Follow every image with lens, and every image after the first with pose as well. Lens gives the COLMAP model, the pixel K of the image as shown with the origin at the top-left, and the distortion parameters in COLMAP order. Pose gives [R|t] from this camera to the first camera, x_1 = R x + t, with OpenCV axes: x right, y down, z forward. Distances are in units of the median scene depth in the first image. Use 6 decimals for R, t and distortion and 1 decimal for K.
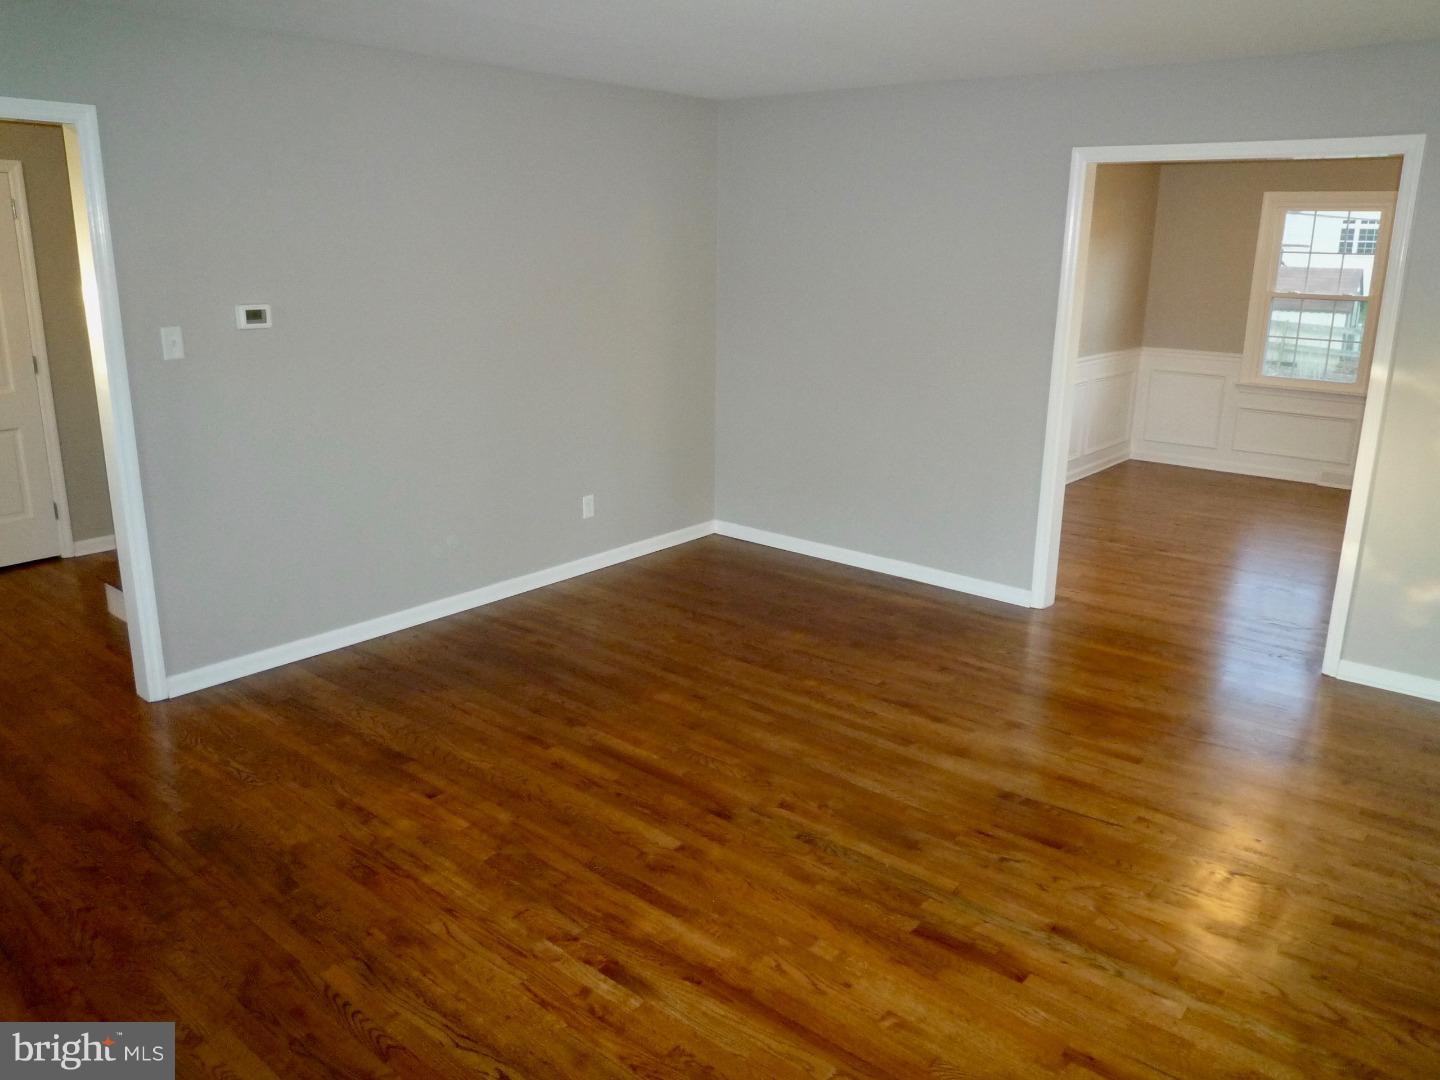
lens RADIAL K [[1098.6, 0, 727.7], [0, 1098.6, 539.0], [0, 0, 1]] dist [-0.016821, -0.005047]
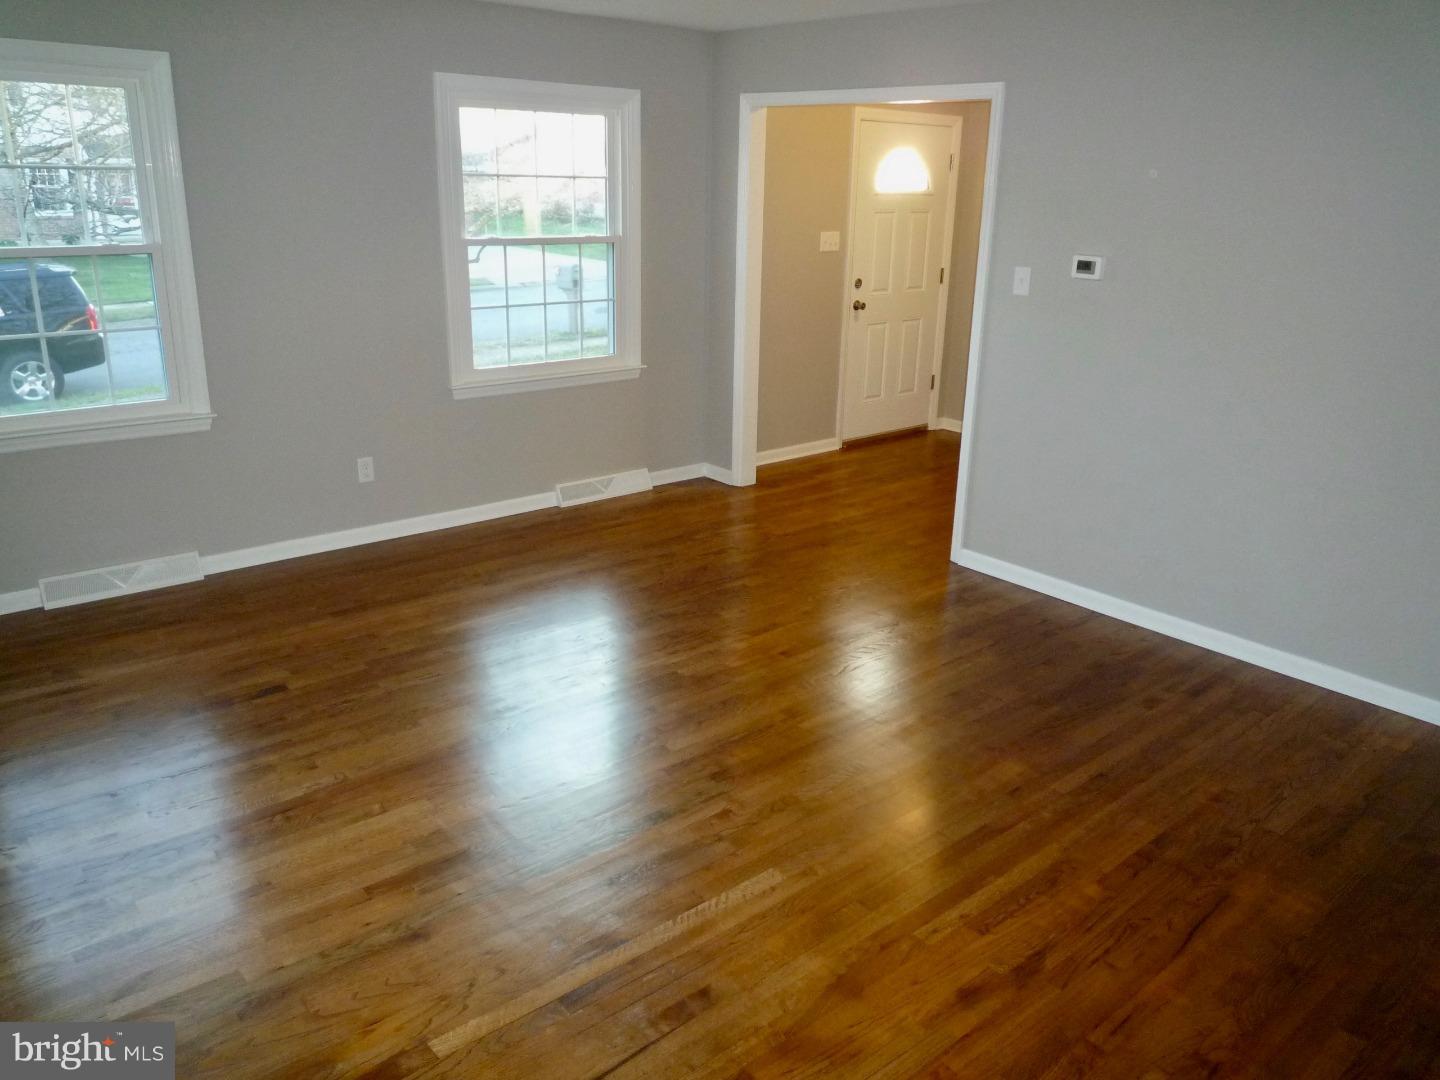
lens RADIAL K [[1098.6, 0, 728.6], [0, 1098.6, 537.4], [0, 0, 1]] dist [-0.016821, -0.005047]
pose [[-0.179599, 0.288465, -0.940496, 0.650381], [-0.288962, 0.898396, 0.330734, -0.202206], [0.940343, 0.331167, -0.077995, 0.778327]]
